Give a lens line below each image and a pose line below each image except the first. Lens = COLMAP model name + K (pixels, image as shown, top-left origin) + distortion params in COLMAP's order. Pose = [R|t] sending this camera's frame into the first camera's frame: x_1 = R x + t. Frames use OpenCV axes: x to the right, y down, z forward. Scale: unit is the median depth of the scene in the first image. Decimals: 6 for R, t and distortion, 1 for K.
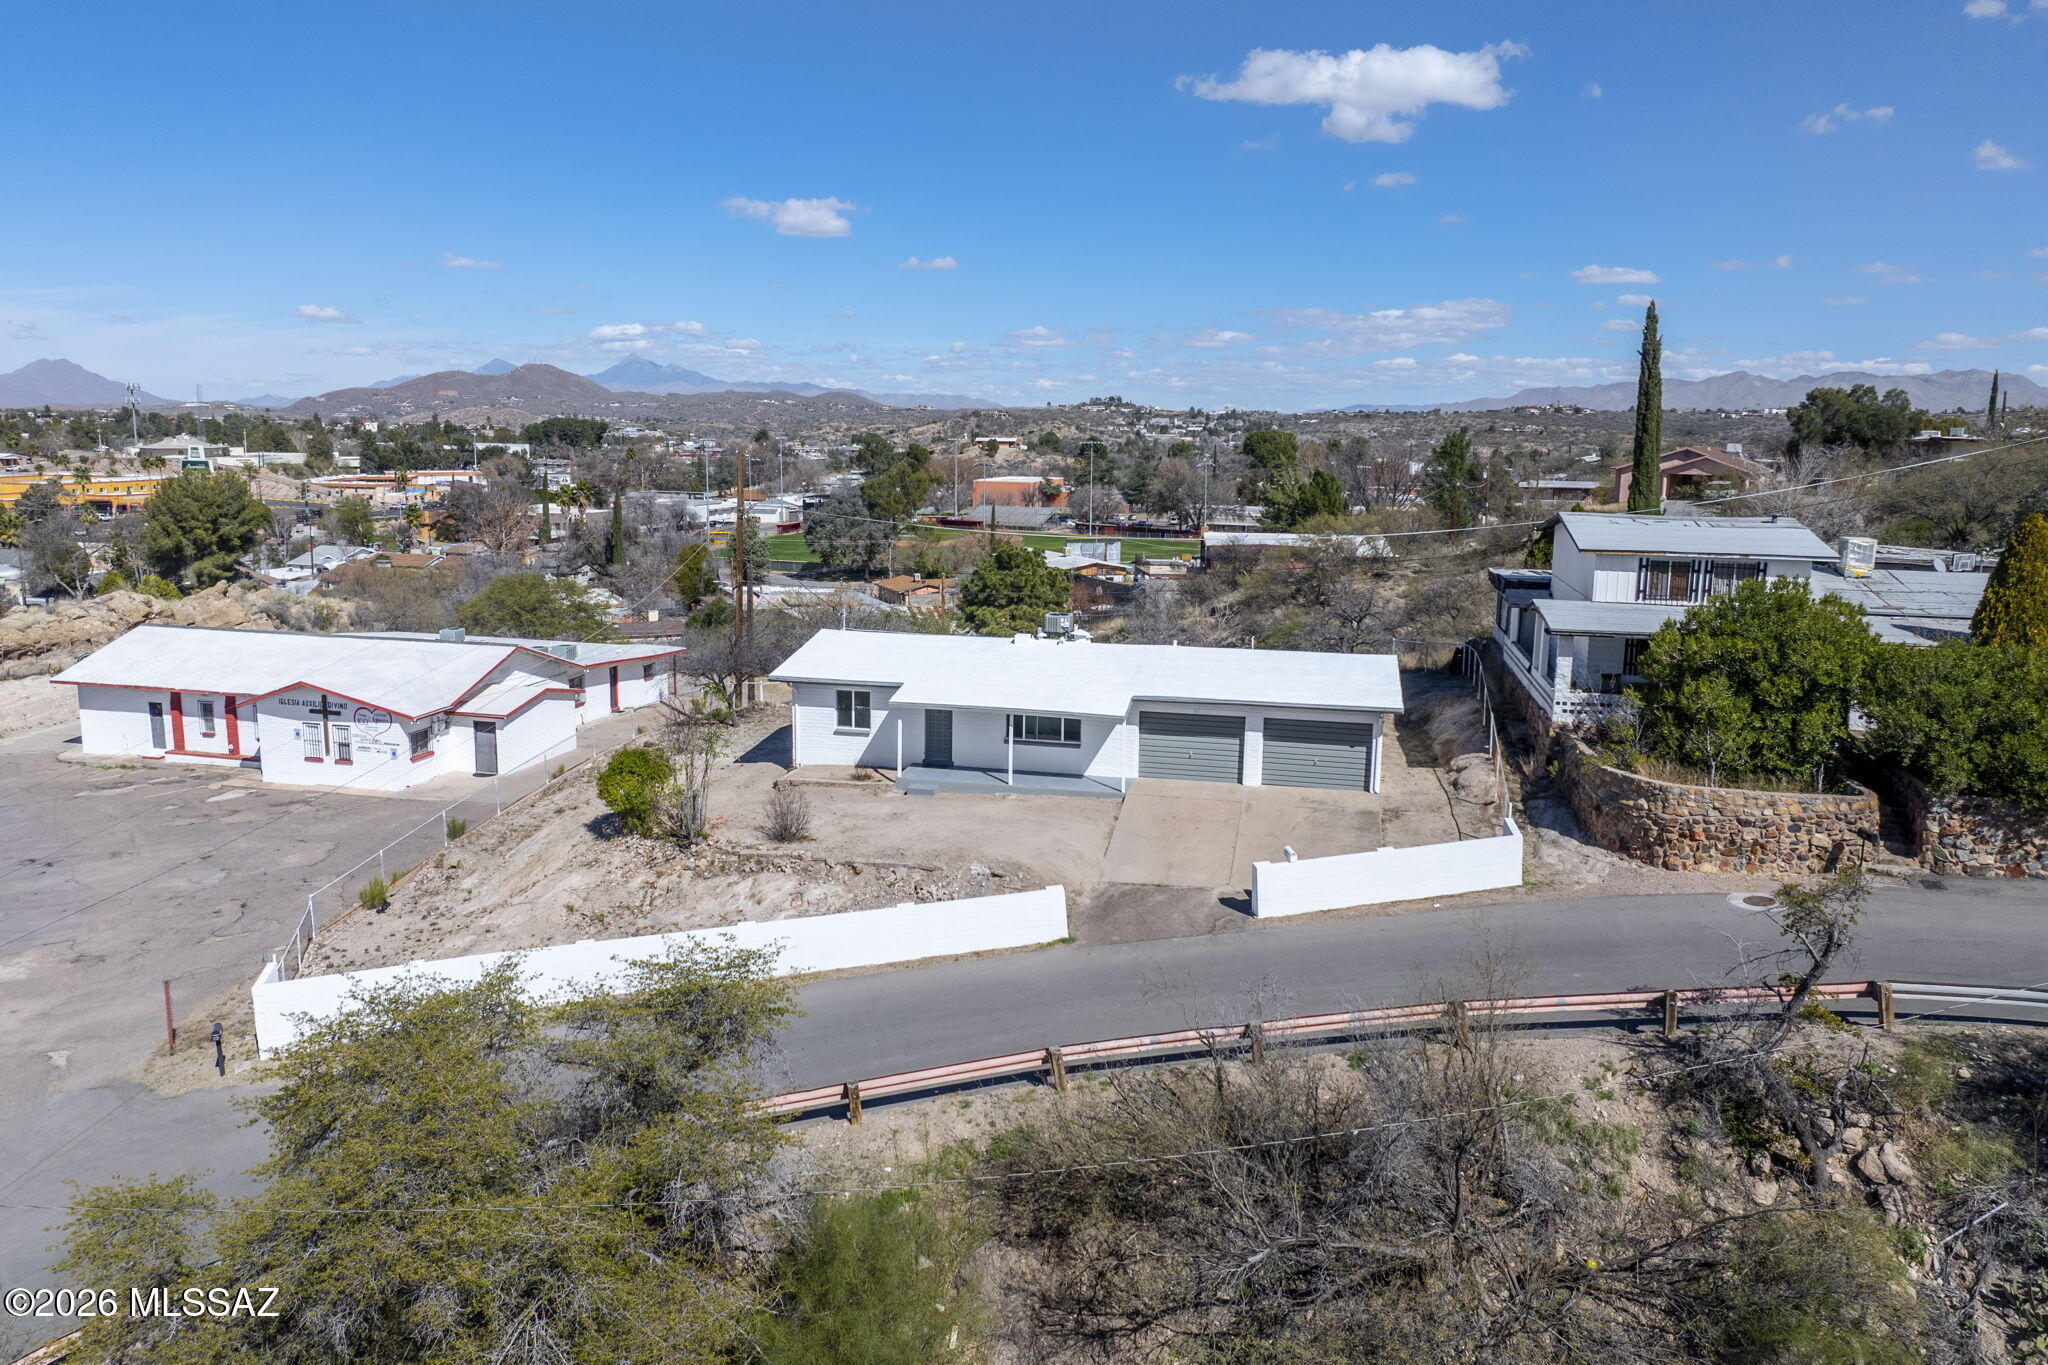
lens RADIAL K [[1469.3, 0, 1020.7], [0, 1469.3, 657.5], [0, 0, 1]] dist [-0.023404, -0.024893]
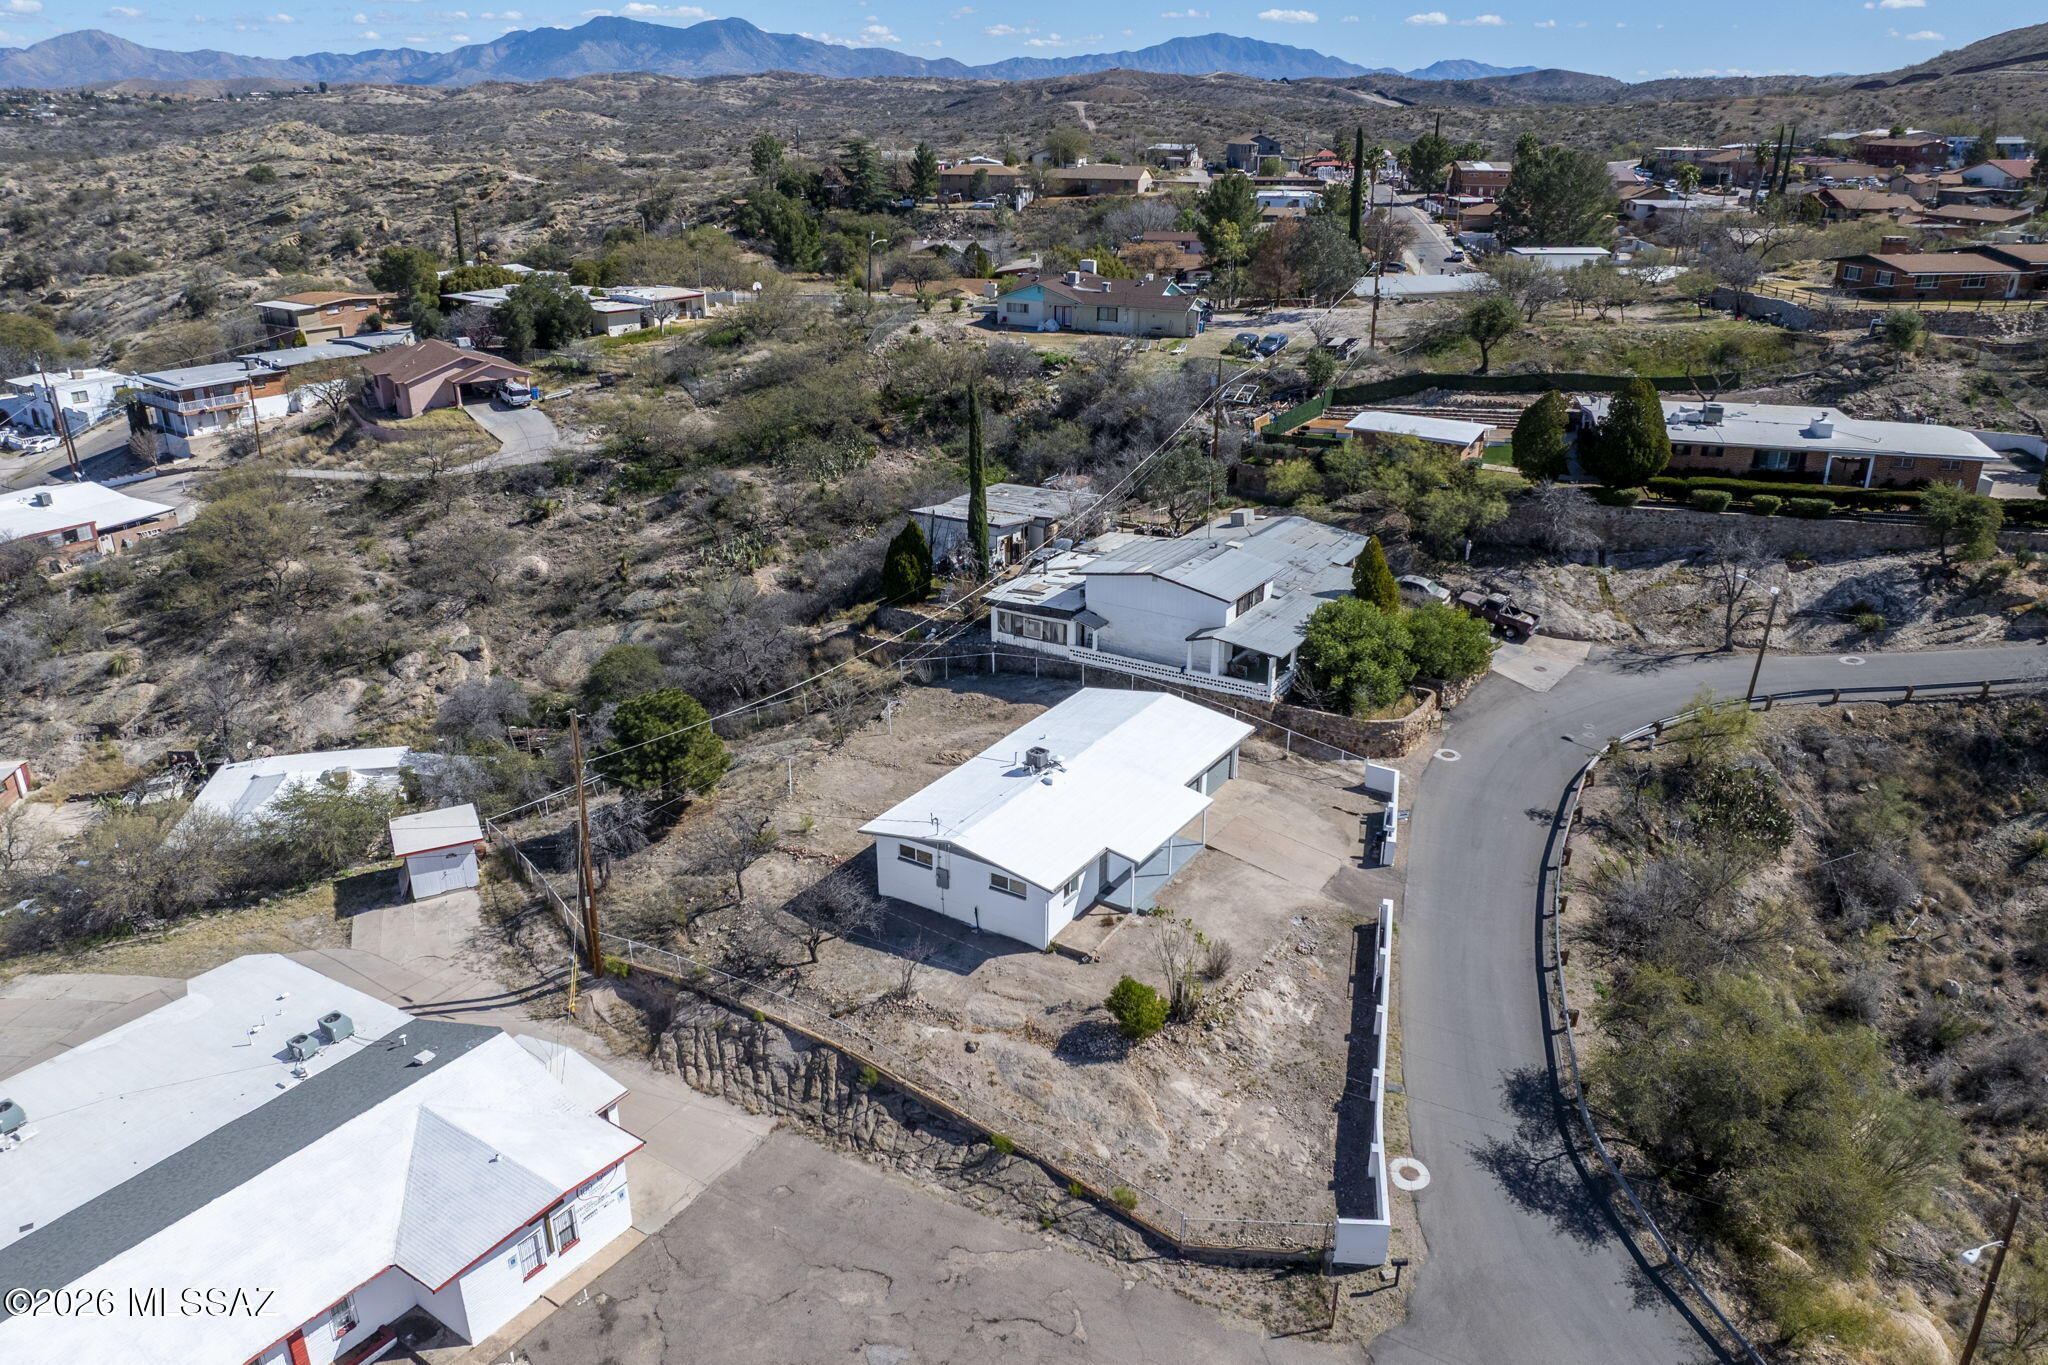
lens RADIAL K [[1470.1, 0, 1020.7], [0, 1470.1, 705.7], [0, 0, 1]] dist [-0.044252, 0.008277]
pose [[0.347042, -0.371965, 0.860932, -1.196399], [0.153248, 0.928138, 0.339227, -0.561961], [-0.925244, 0.014210, 0.379105, 0.539752]]
